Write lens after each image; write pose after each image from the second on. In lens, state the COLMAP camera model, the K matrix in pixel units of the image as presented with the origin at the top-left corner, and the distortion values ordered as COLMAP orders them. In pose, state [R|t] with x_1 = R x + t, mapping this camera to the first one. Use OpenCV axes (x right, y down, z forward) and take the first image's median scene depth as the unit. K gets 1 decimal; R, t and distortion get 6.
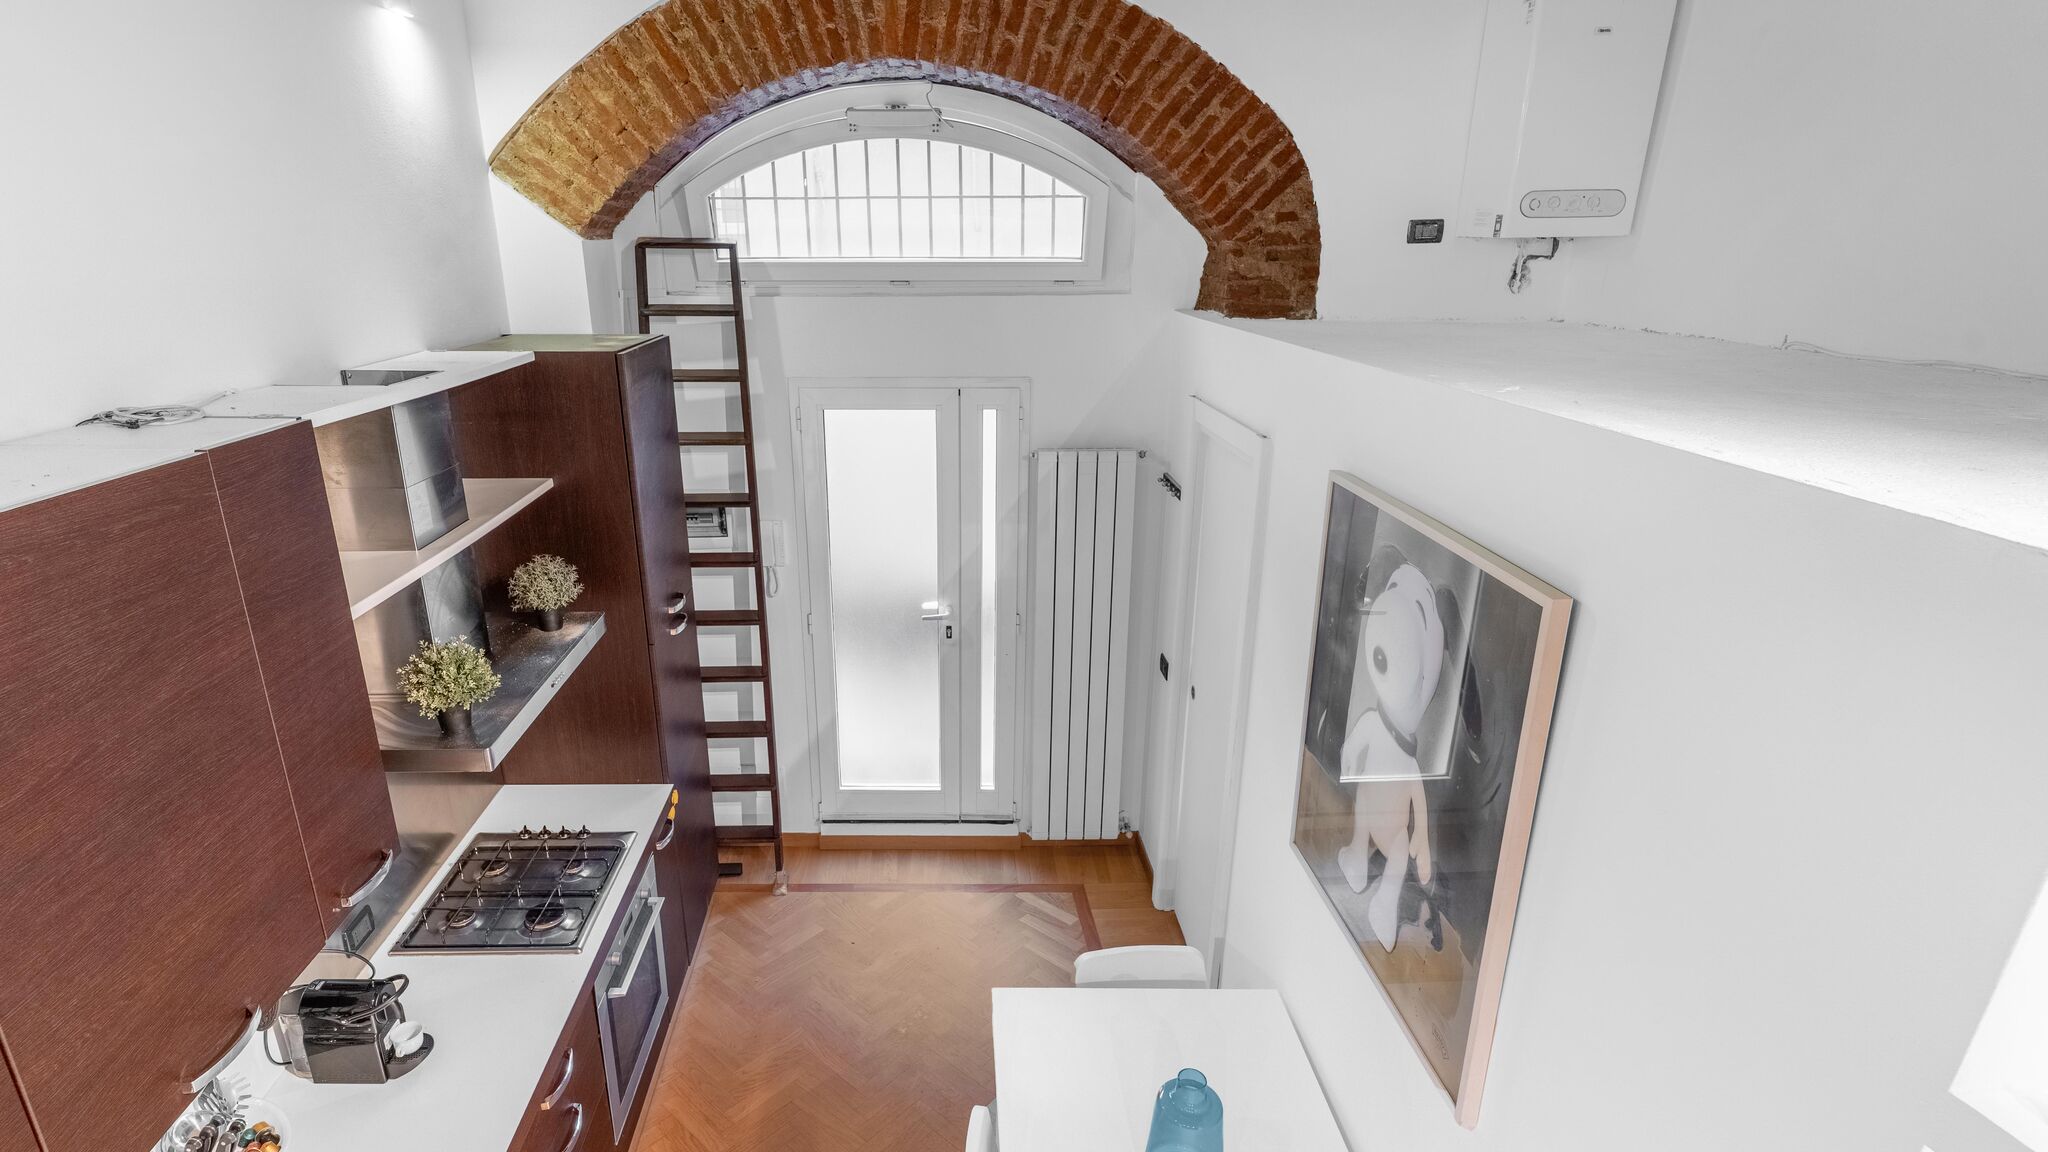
lens RADIAL K [[990.2, 0, 988.9], [0, 990.2, 550.4], [0, 0, 1]] dist [0.001648, 0.001853]
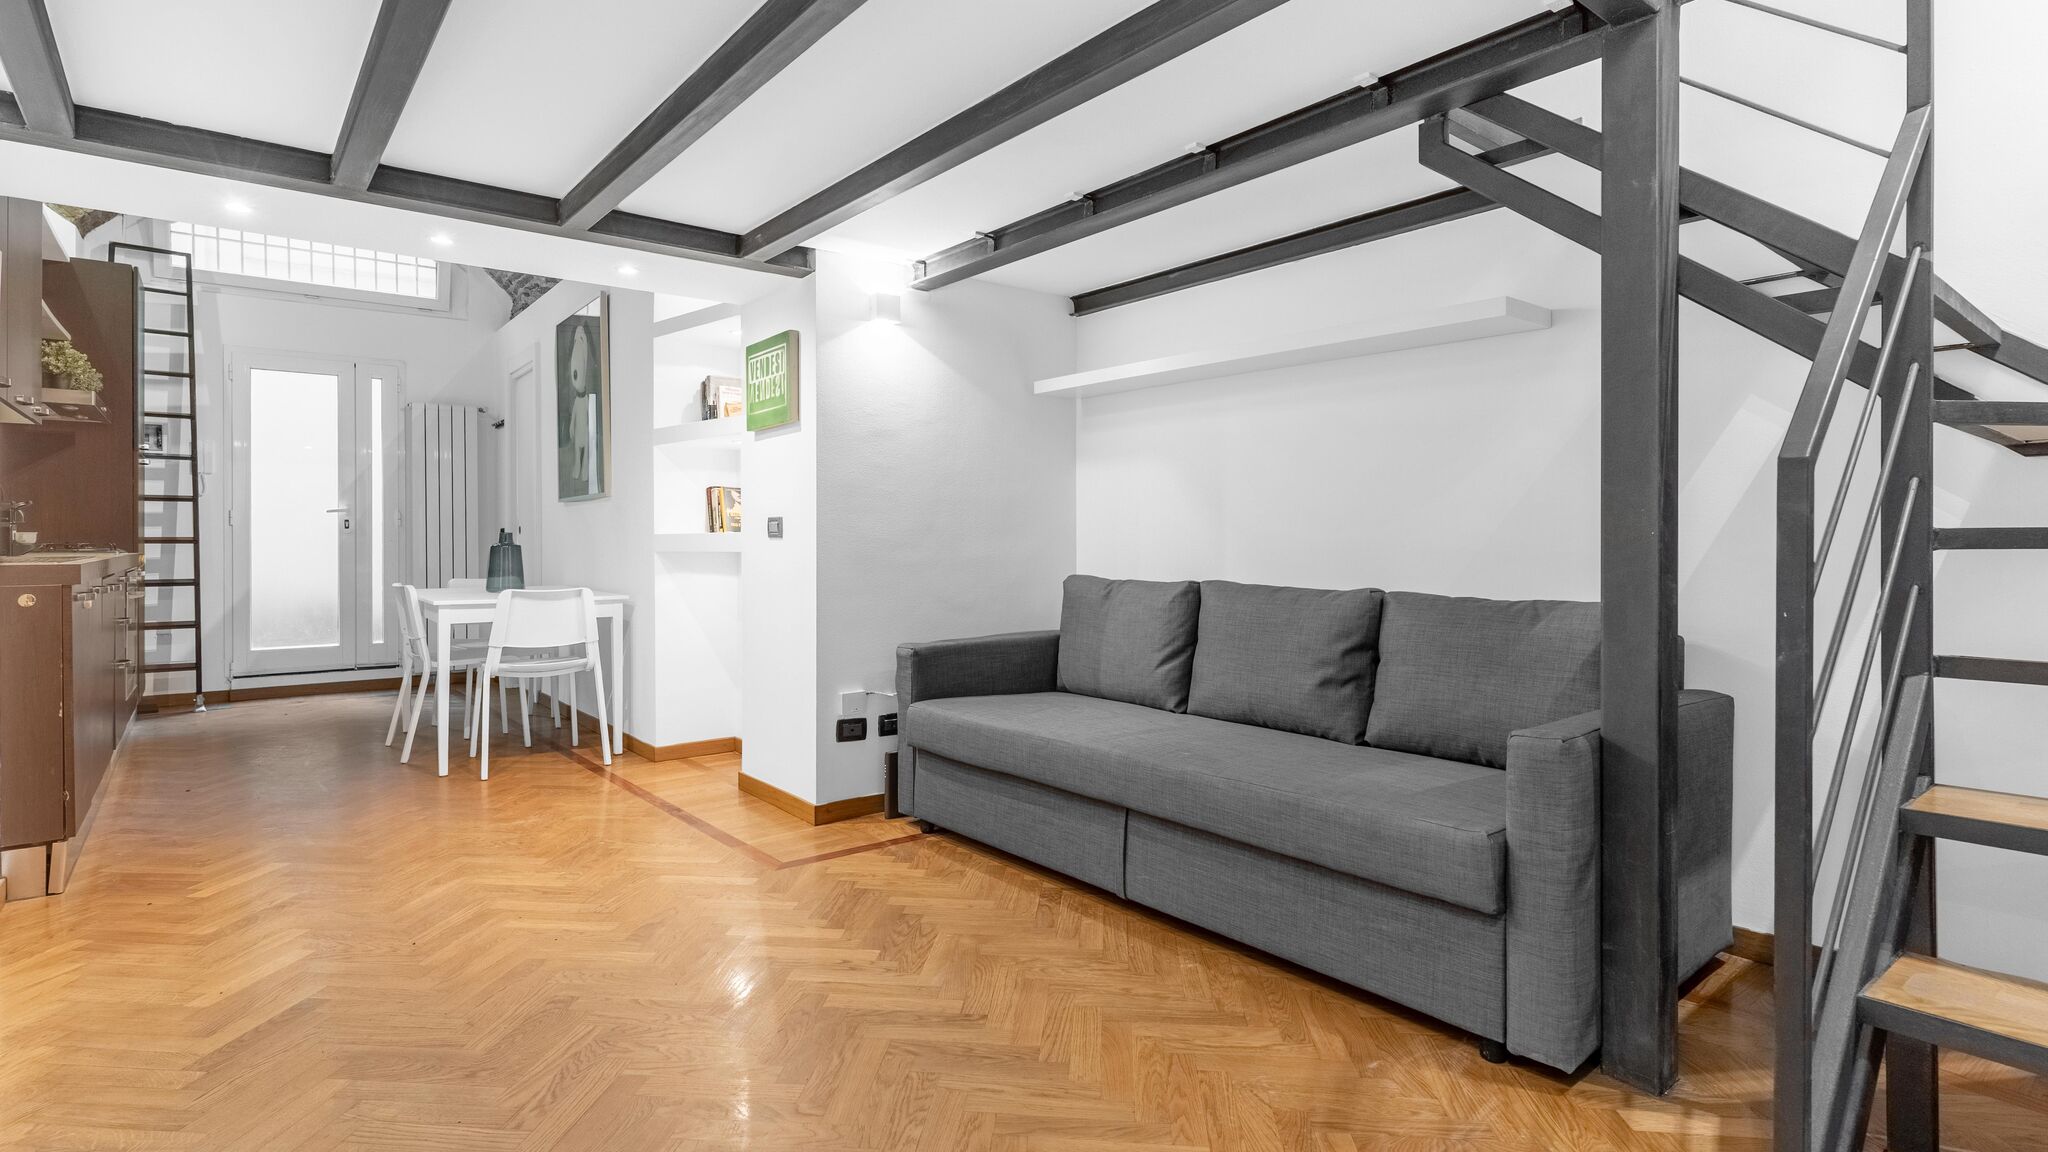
lens RADIAL K [[990.2, 0, 1021.2], [0, 990.2, 549.3], [0, 0, 1]] dist [0.001648, 0.001853]
pose [[0.814671, -0.015213, 0.579723, -0.096806], [0.185712, 0.953856, -0.235945, 0.810757], [-0.549383, 0.299879, 0.779904, -0.902571]]
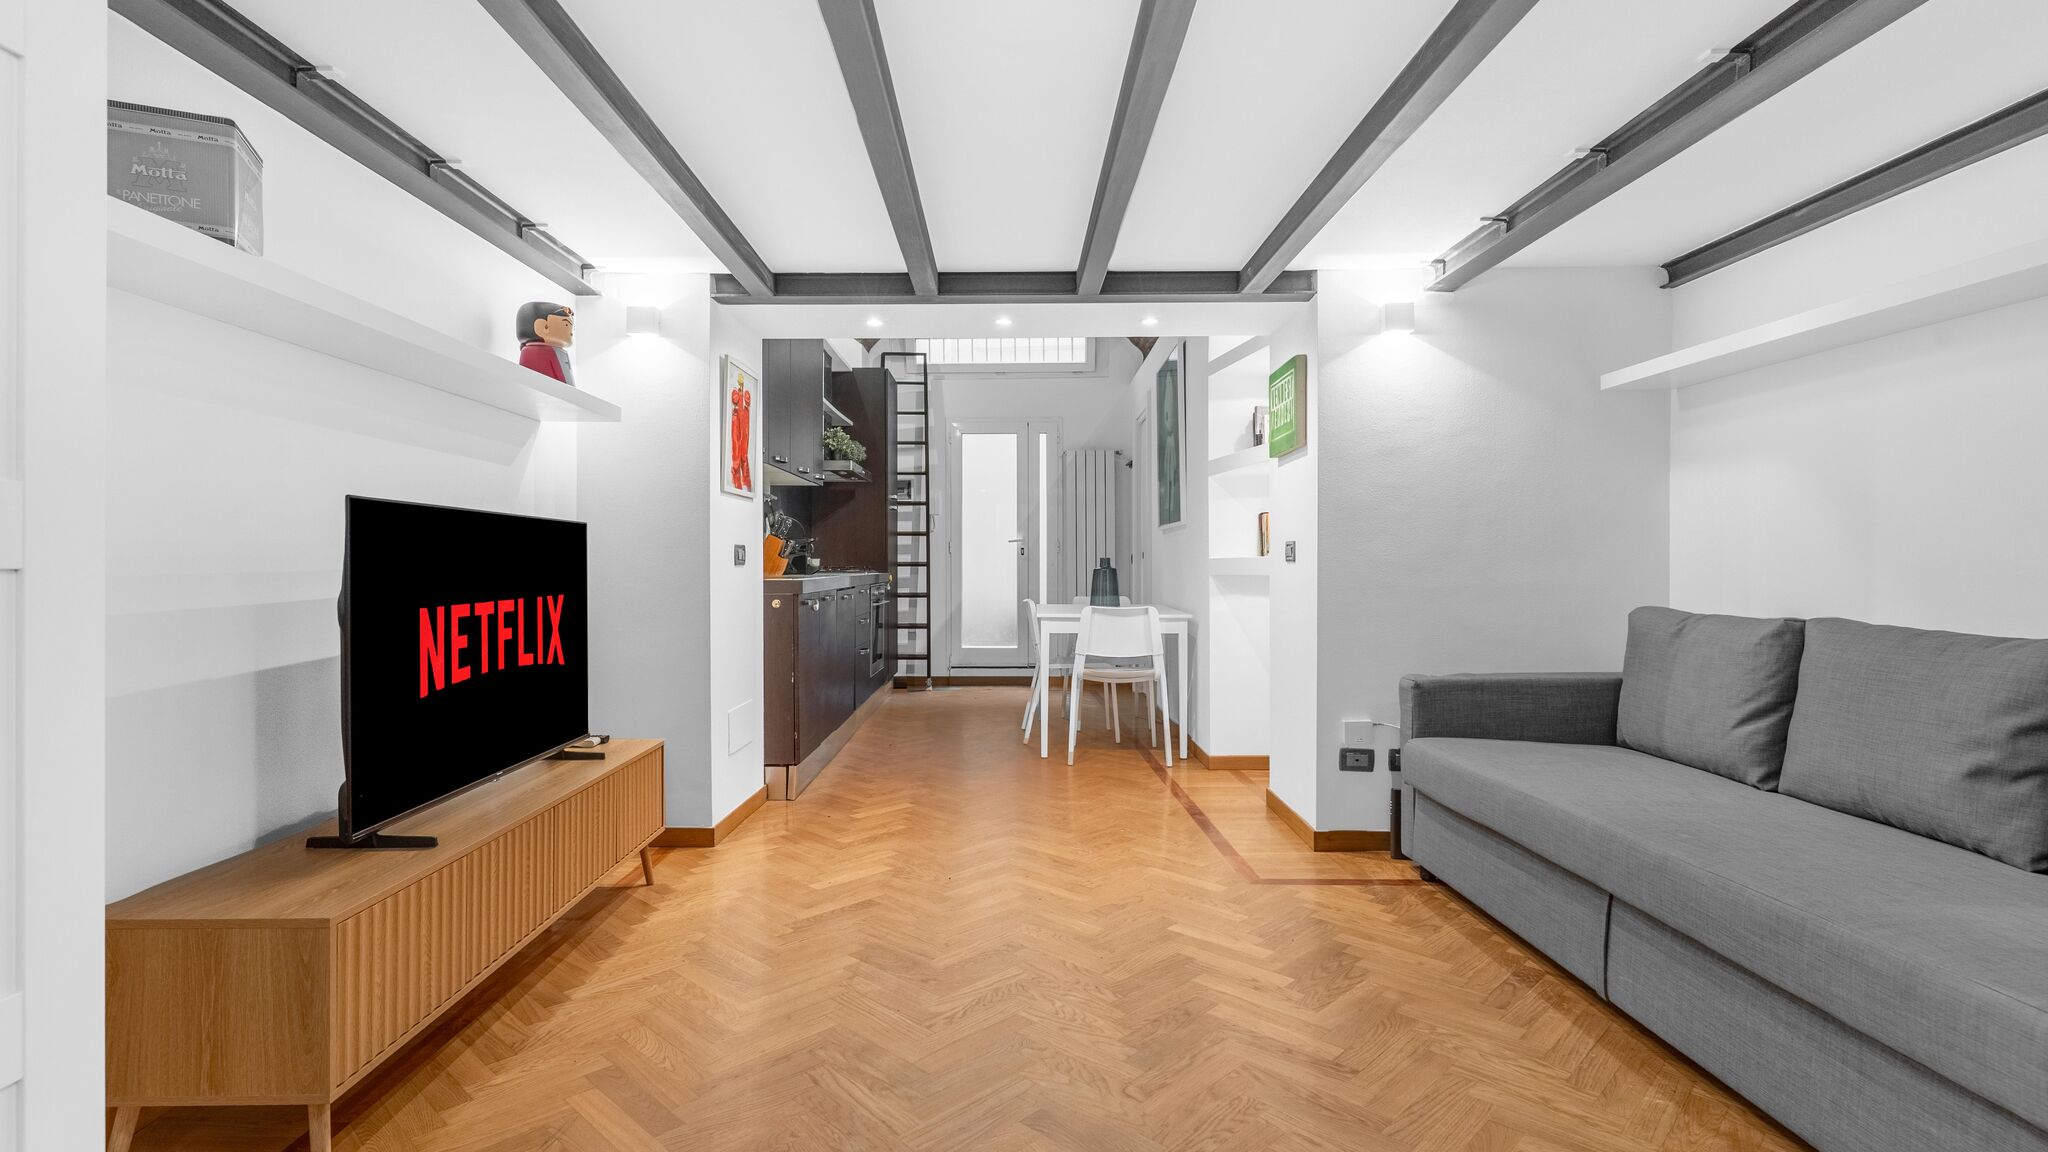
lens RADIAL K [[990.2, 0, 1017.9], [0, 990.2, 579.0], [0, 0, 1]] dist [0.001648, 0.001853]
pose [[0.998200, -0.008597, -0.059350, 0.076965], [-0.009191, 0.956052, -0.293052, 0.834720], [0.059261, 0.293070, 0.954252, -0.969863]]
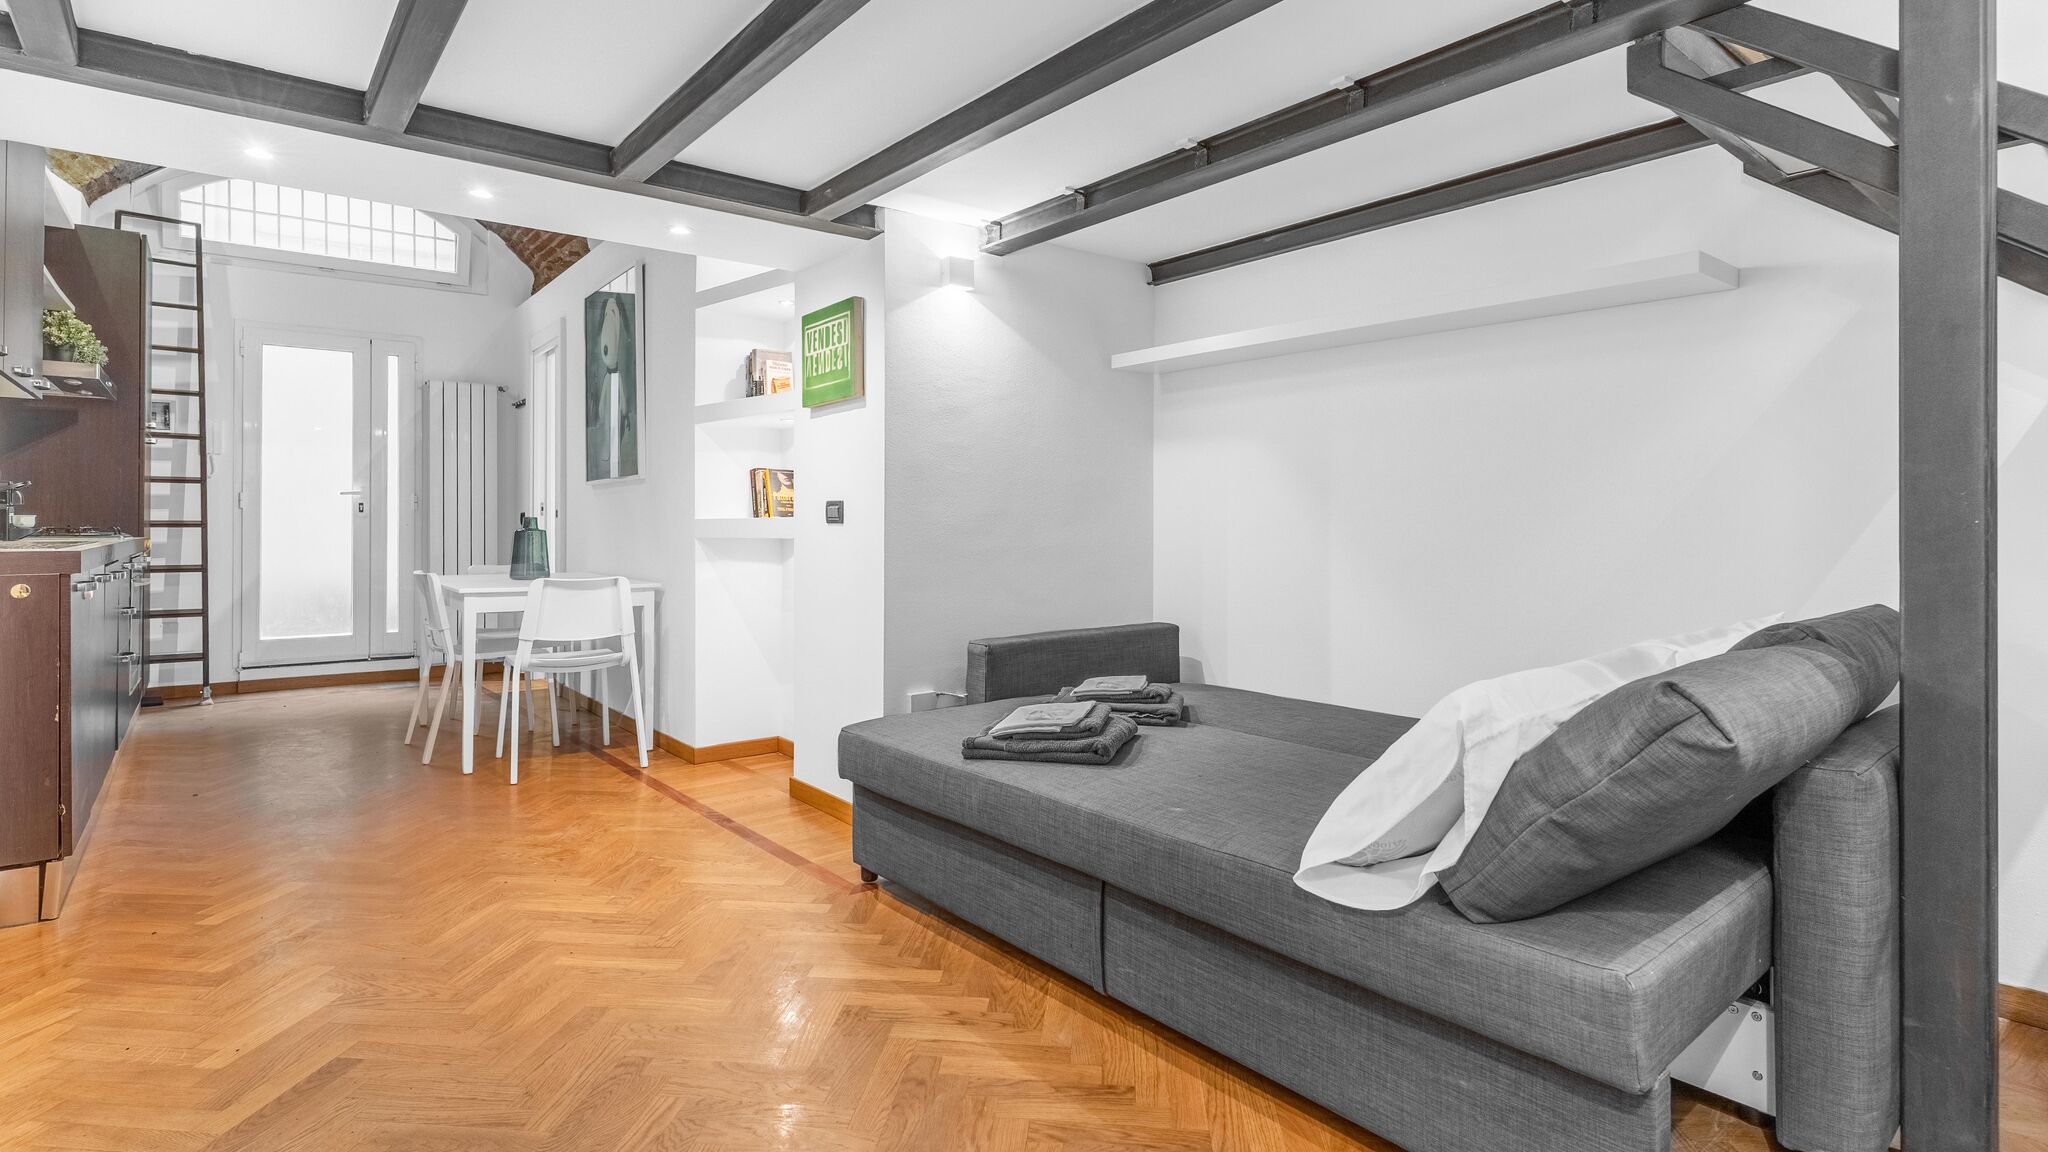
lens RADIAL K [[990.2, 0, 1014.7], [0, 990.2, 528.7], [0, 0, 1]] dist [0.001648, 0.001853]
pose [[0.818149, -0.008614, 0.574941, -0.111571], [0.181156, 0.952830, -0.243511, 0.772986], [-0.545724, 0.303382, 0.781118, -0.787411]]
